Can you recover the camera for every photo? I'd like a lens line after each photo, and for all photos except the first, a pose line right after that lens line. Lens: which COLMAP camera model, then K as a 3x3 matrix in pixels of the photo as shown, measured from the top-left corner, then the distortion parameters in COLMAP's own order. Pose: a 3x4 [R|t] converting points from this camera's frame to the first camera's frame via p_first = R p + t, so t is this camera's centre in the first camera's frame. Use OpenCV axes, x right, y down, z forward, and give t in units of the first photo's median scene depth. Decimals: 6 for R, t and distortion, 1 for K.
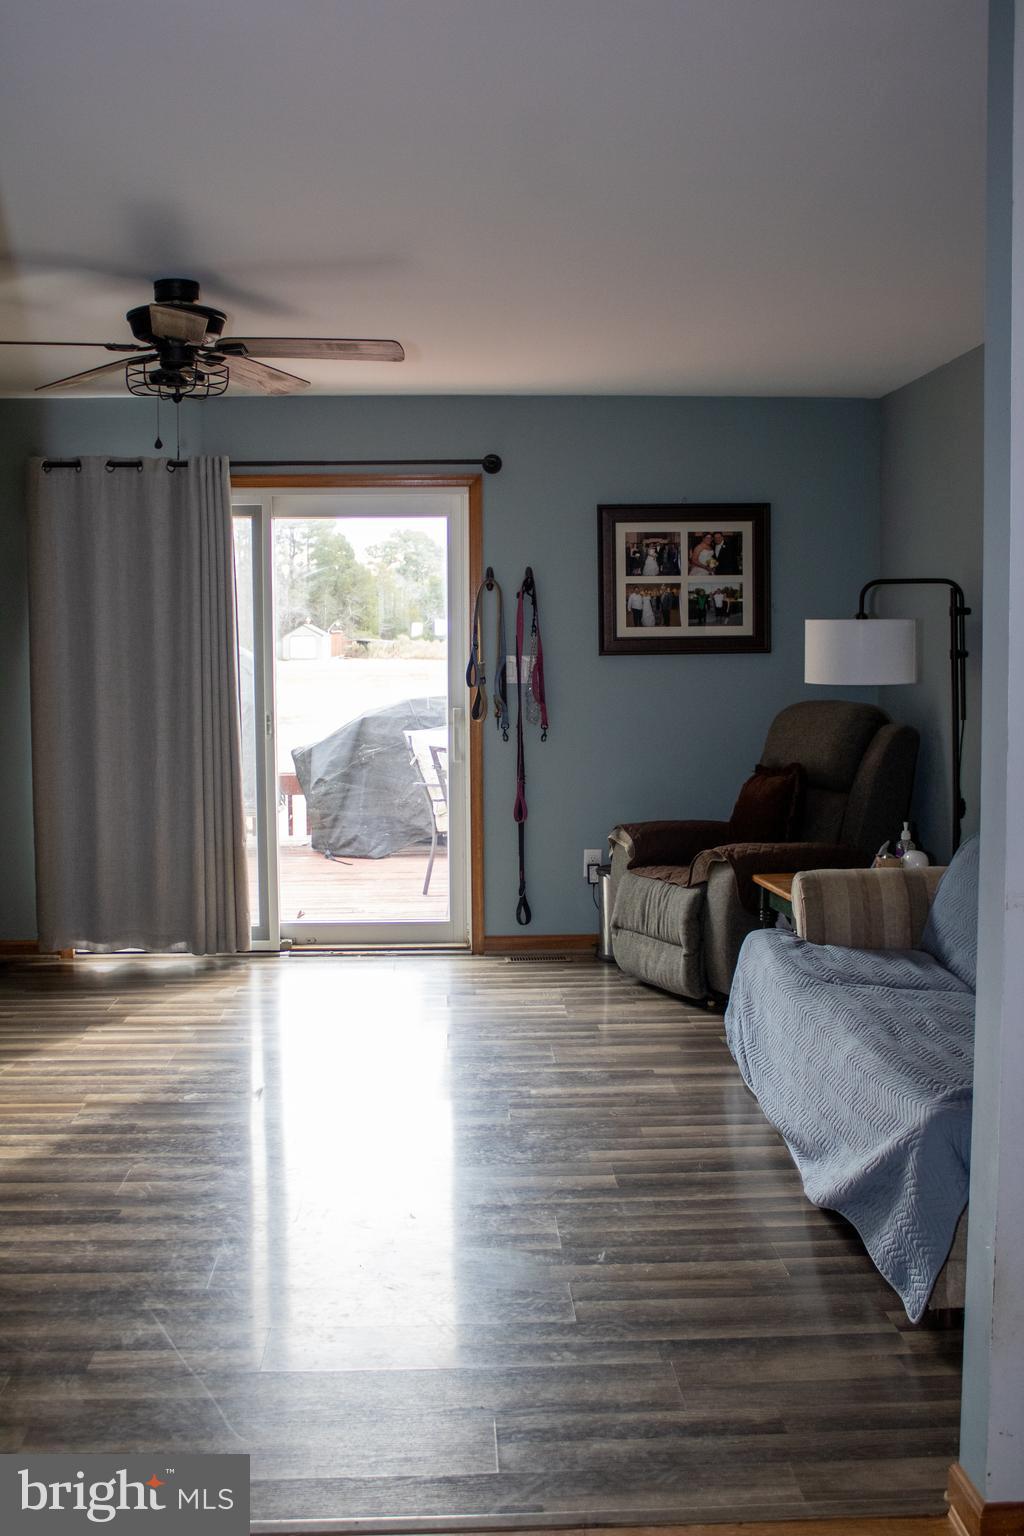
lens RADIAL K [[1523.2, 0, 512.0], [0, 1523.2, 768.0], [0, 0, 1]] dist [-0.068739, 0.001065]
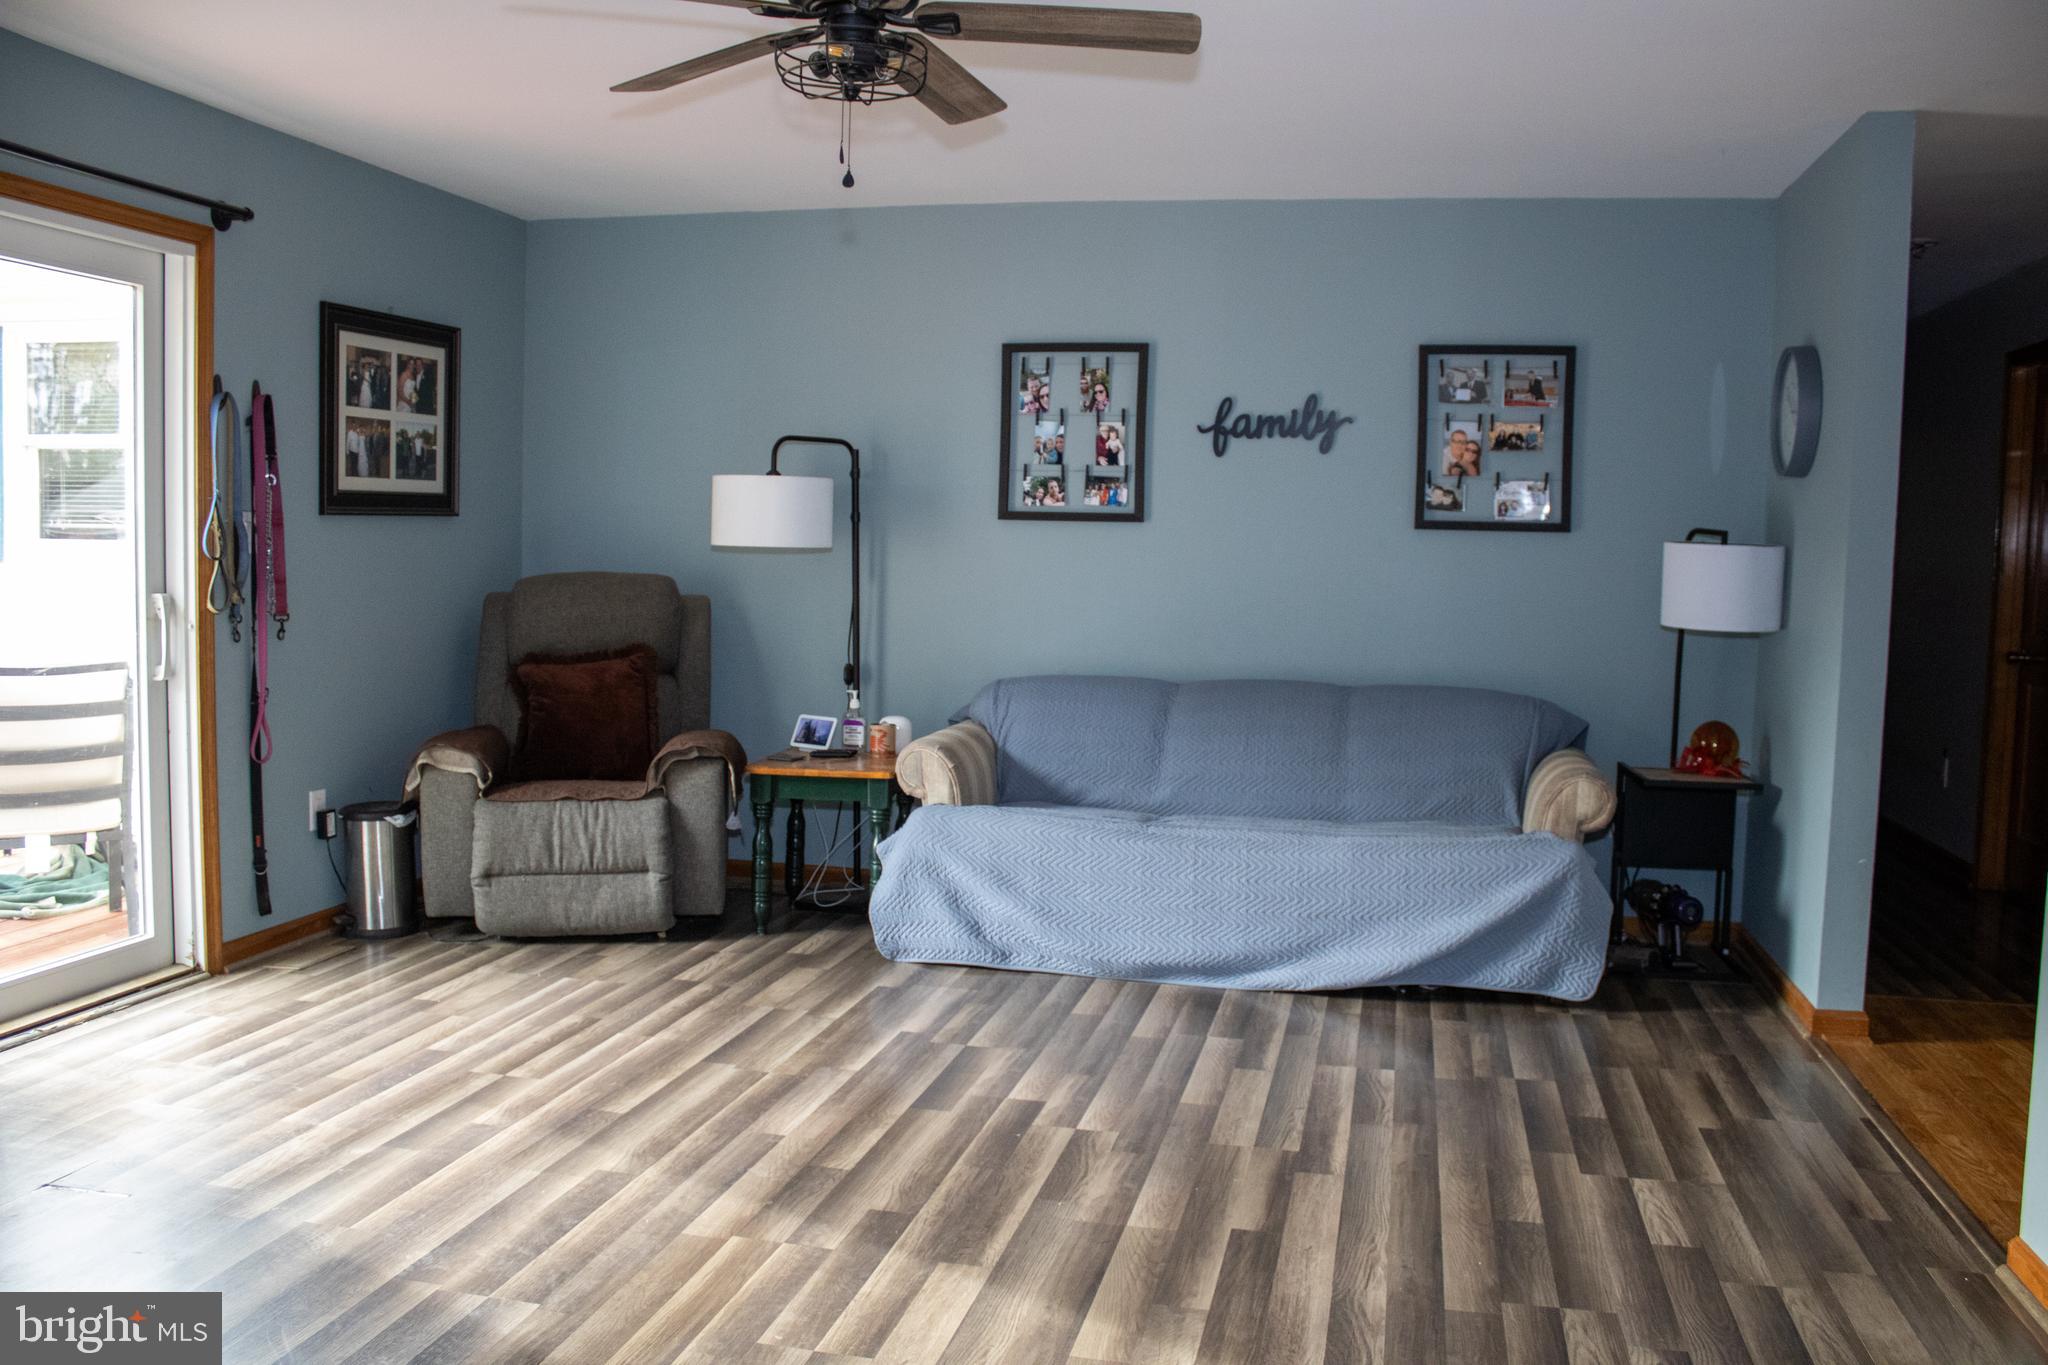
lens RADIAL K [[1680.3, 0, 1024.0], [0, 1680.3, 682.5], [0, 0, 1]] dist [-0.166114, 0.177155]
pose [[0.280322, -0.069278, 0.957403, -0.612029], [0.067113, 0.996366, 0.052447, -0.014907], [-0.957557, 0.049552, 0.283953, 0.498629]]
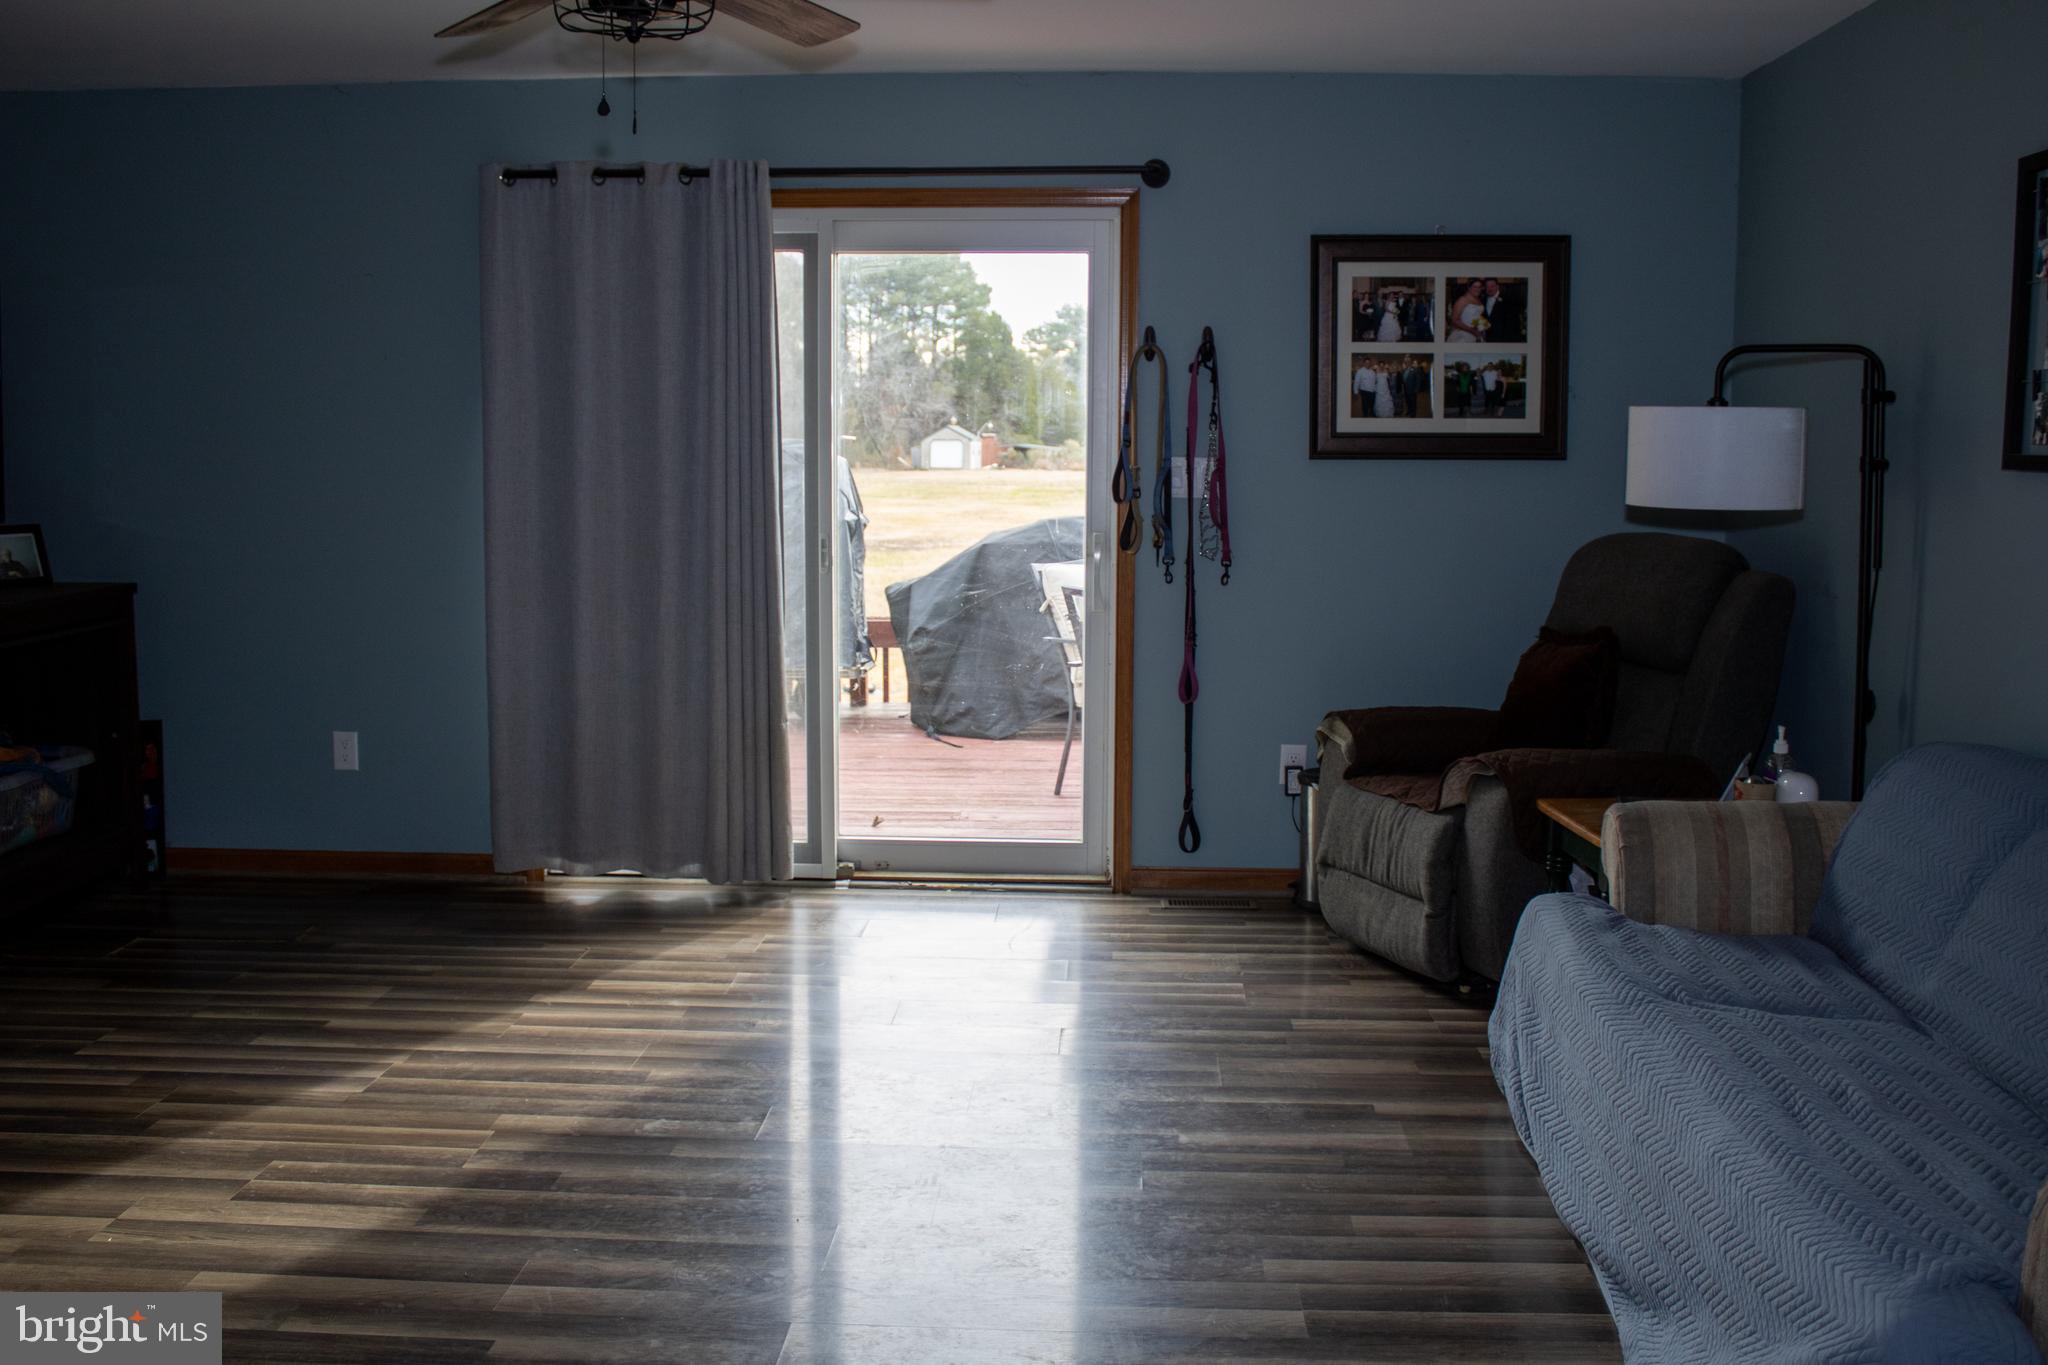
lens RADIAL K [[1873.8, 0, 1024.0], [0, 1873.8, 682.5], [0, 0, 1]] dist [-0.144530, 0.118126]
pose [[0.995105, 0.023328, -0.096033, 0.013387], [-0.019399, 0.998944, 0.041652, -0.007187], [0.096903, -0.039585, 0.994506, 0.169140]]
